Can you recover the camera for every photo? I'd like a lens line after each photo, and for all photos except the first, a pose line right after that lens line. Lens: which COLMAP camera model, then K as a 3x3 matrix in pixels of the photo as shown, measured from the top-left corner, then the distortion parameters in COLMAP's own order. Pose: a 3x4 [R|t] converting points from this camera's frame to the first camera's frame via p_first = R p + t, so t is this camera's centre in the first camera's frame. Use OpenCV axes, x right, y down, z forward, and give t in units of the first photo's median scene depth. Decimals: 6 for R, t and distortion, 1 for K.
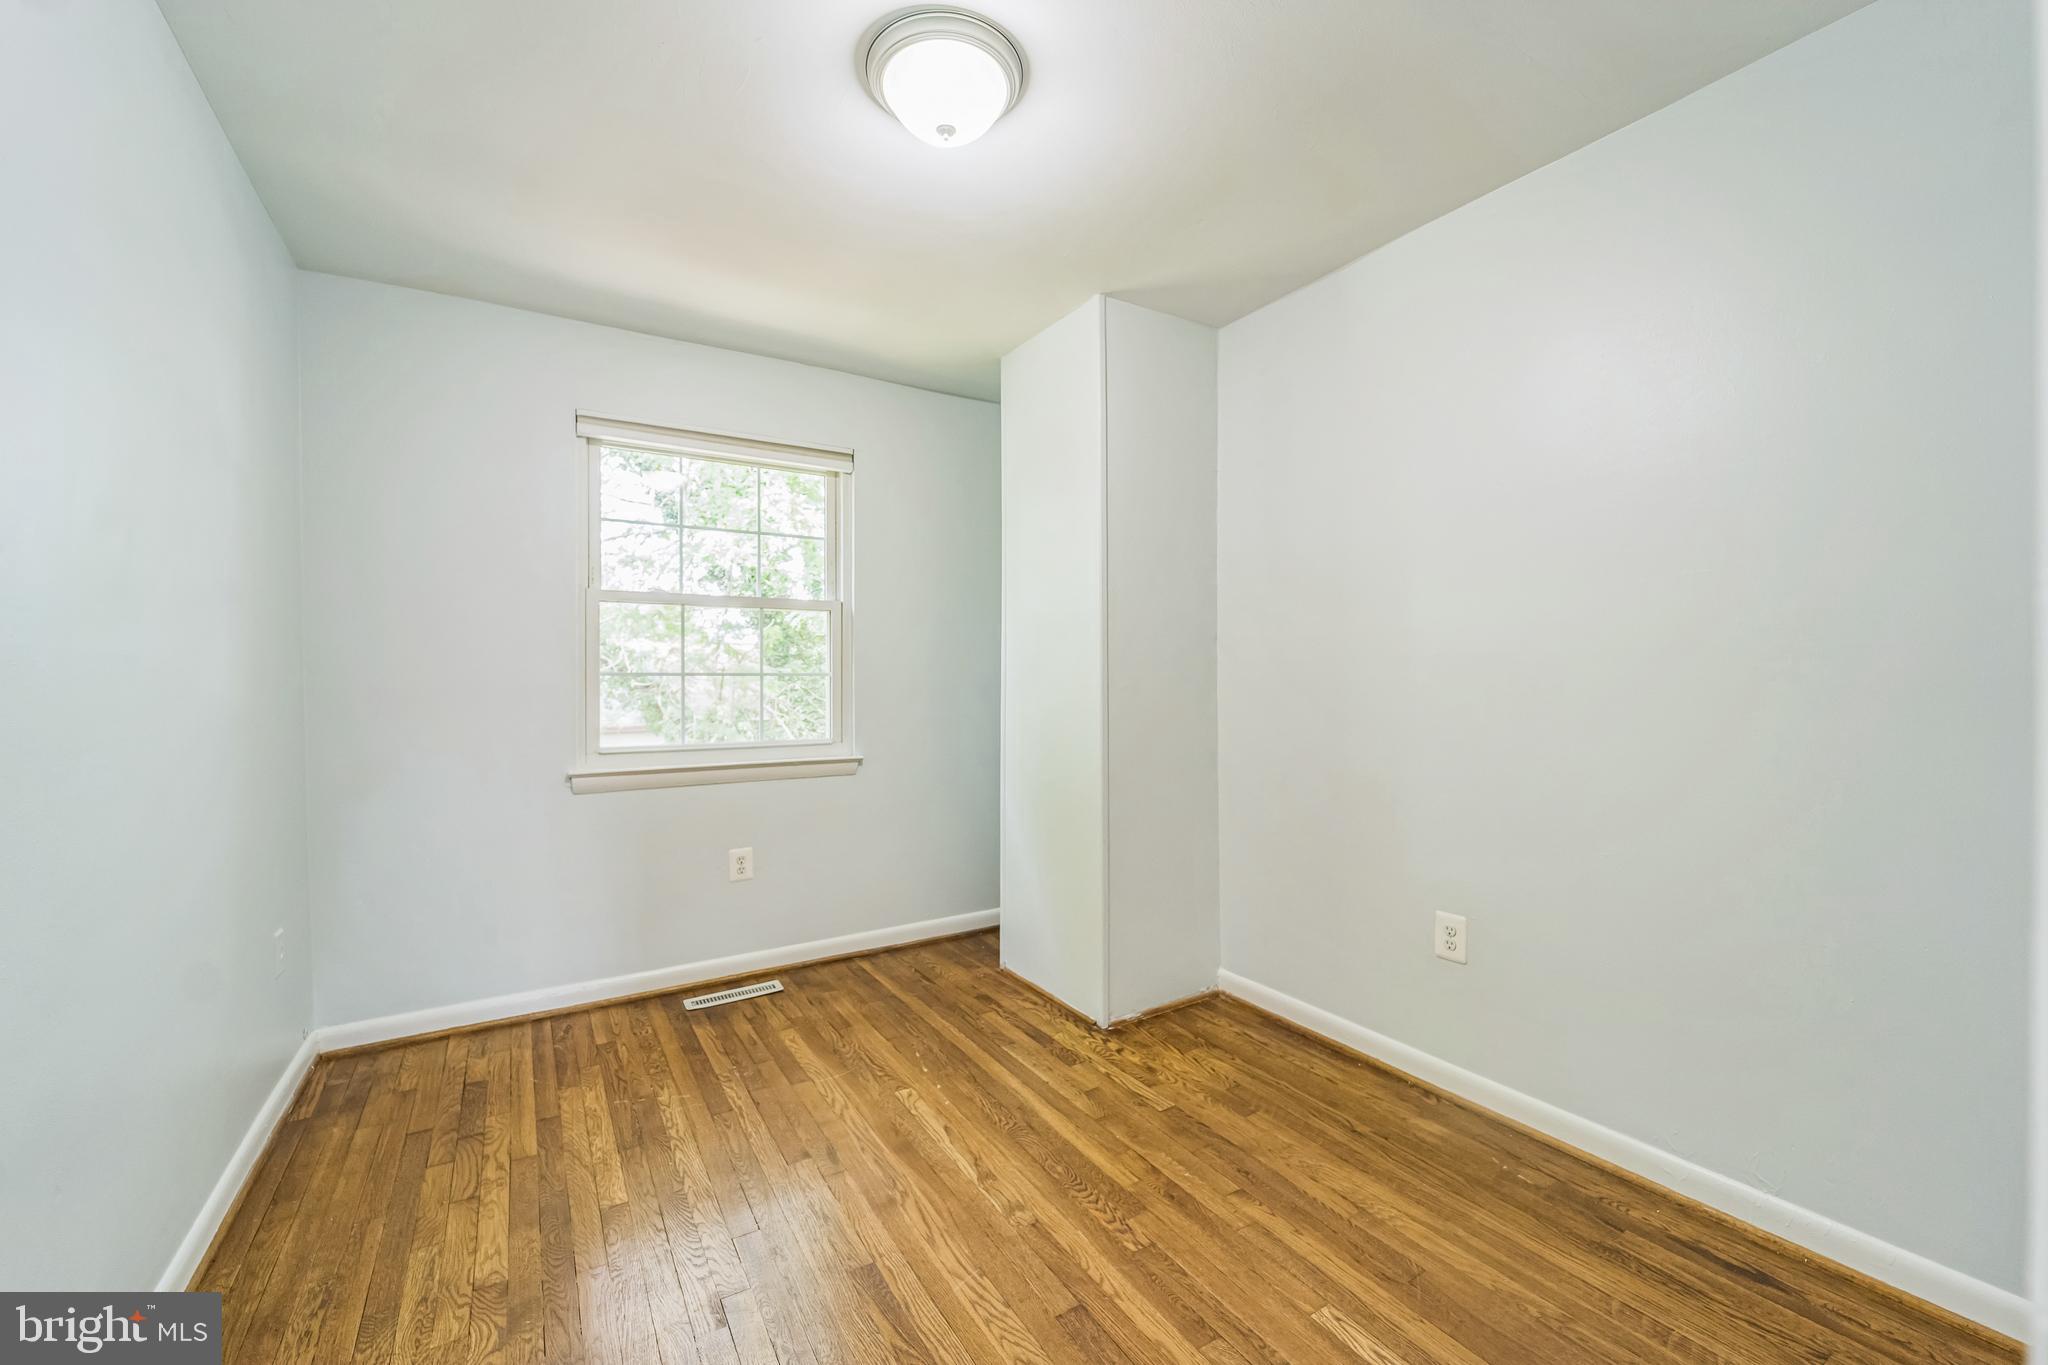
lens RADIAL K [[830.1, 0, 1021.9], [0, 830.1, 687.3], [0, 0, 1]] dist [-0.000441, -0.000279]
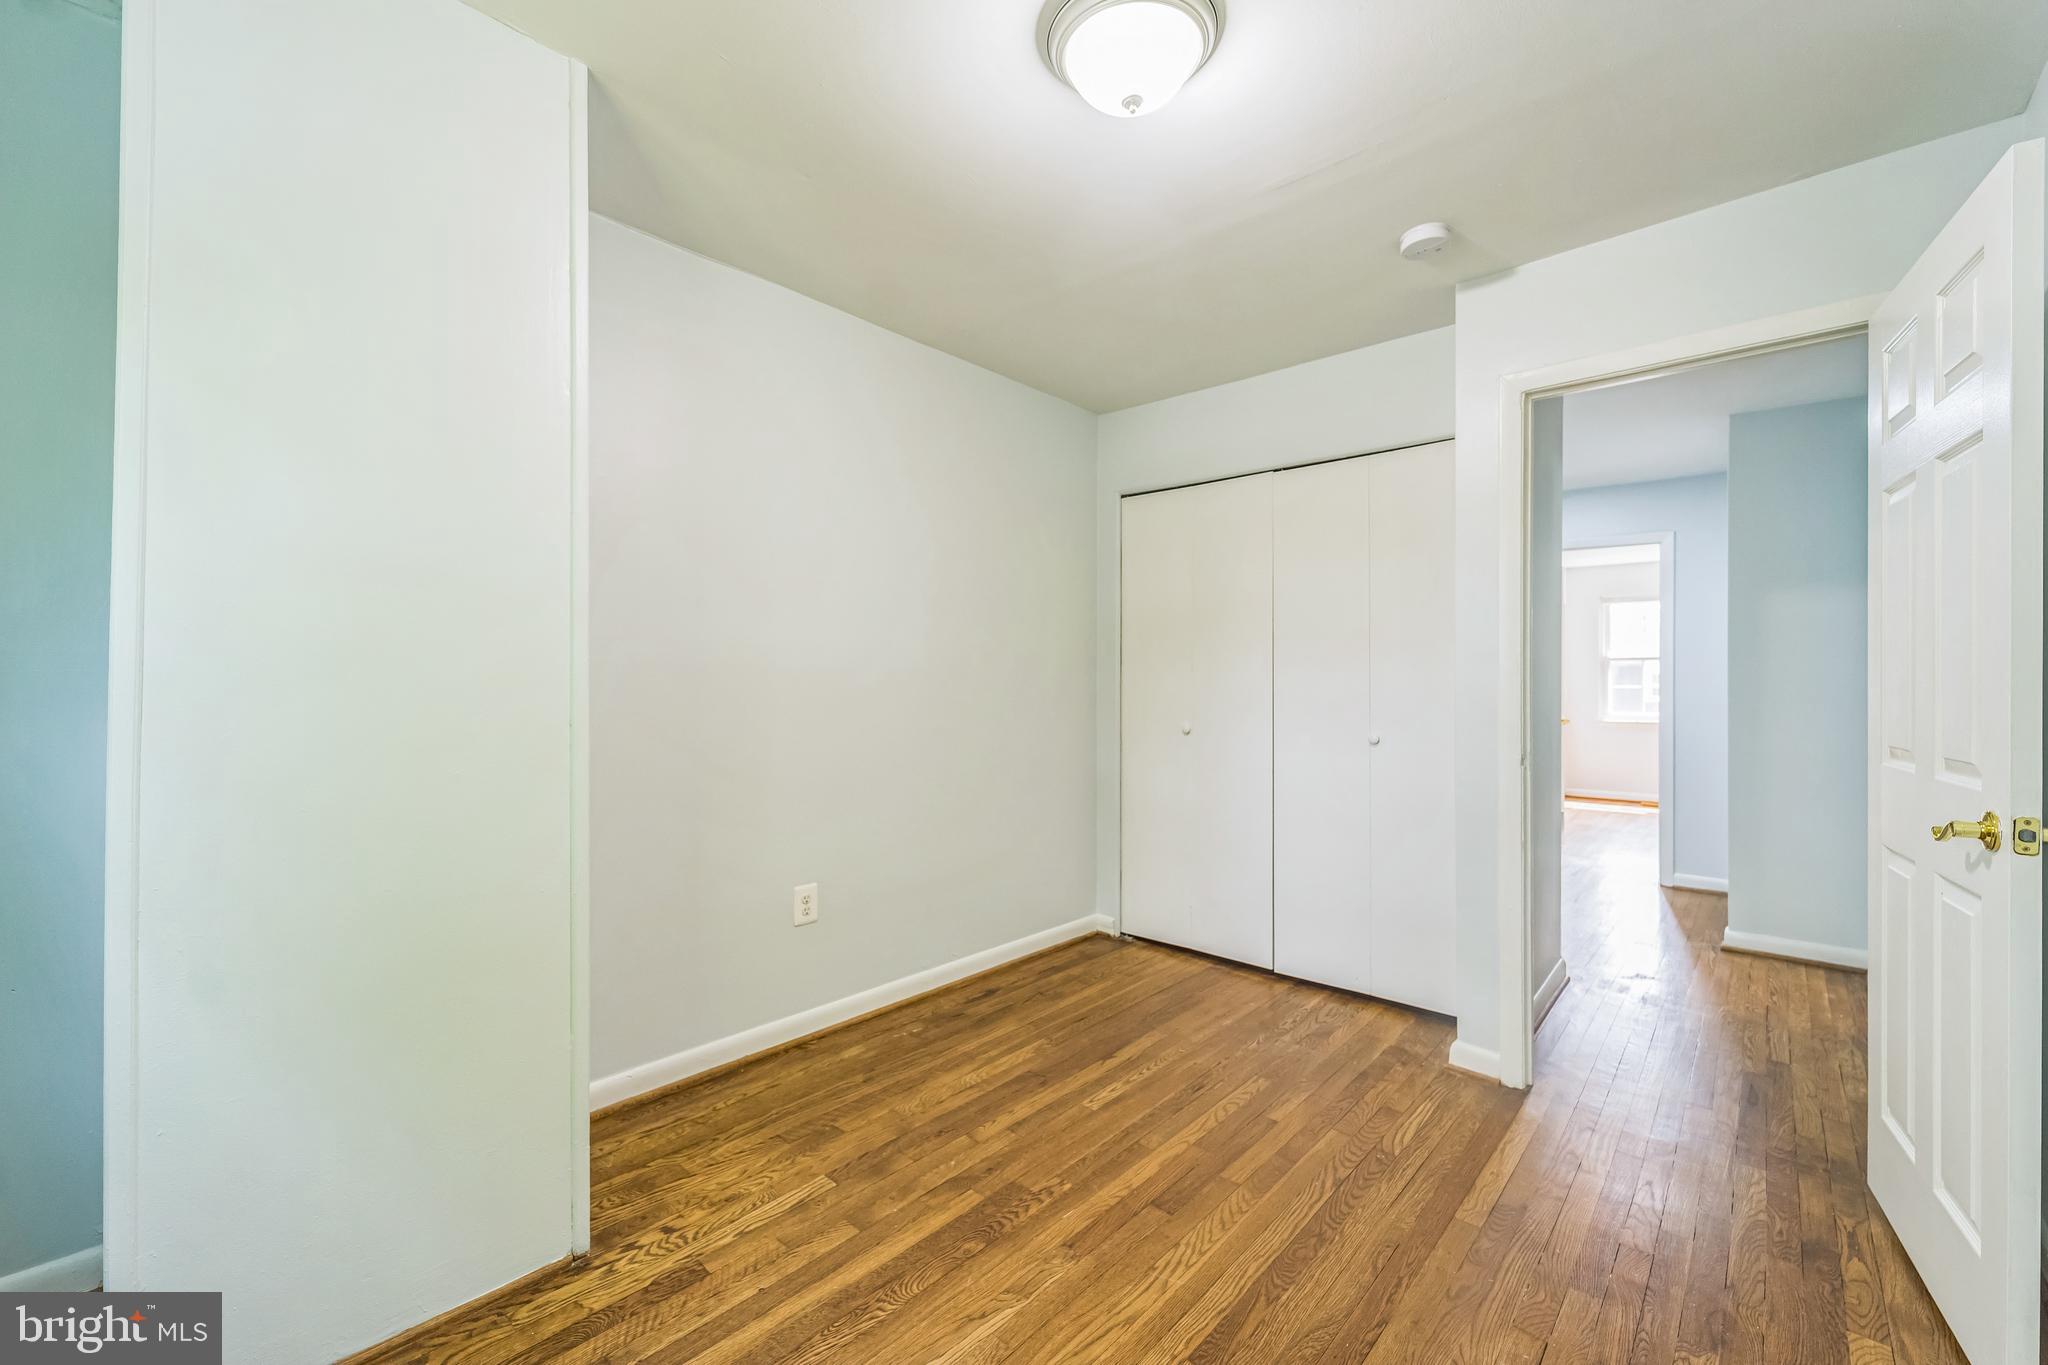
lens RADIAL K [[830.1, 0, 1021.9], [0, 830.1, 687.3], [0, 0, 1]] dist [-0.000441, -0.000279]
pose [[-0.284477, -0.005837, 0.958665, -0.881435], [0.007022, 0.999942, 0.008172, -0.022629], [-0.958657, 0.009057, -0.284419, 1.288846]]
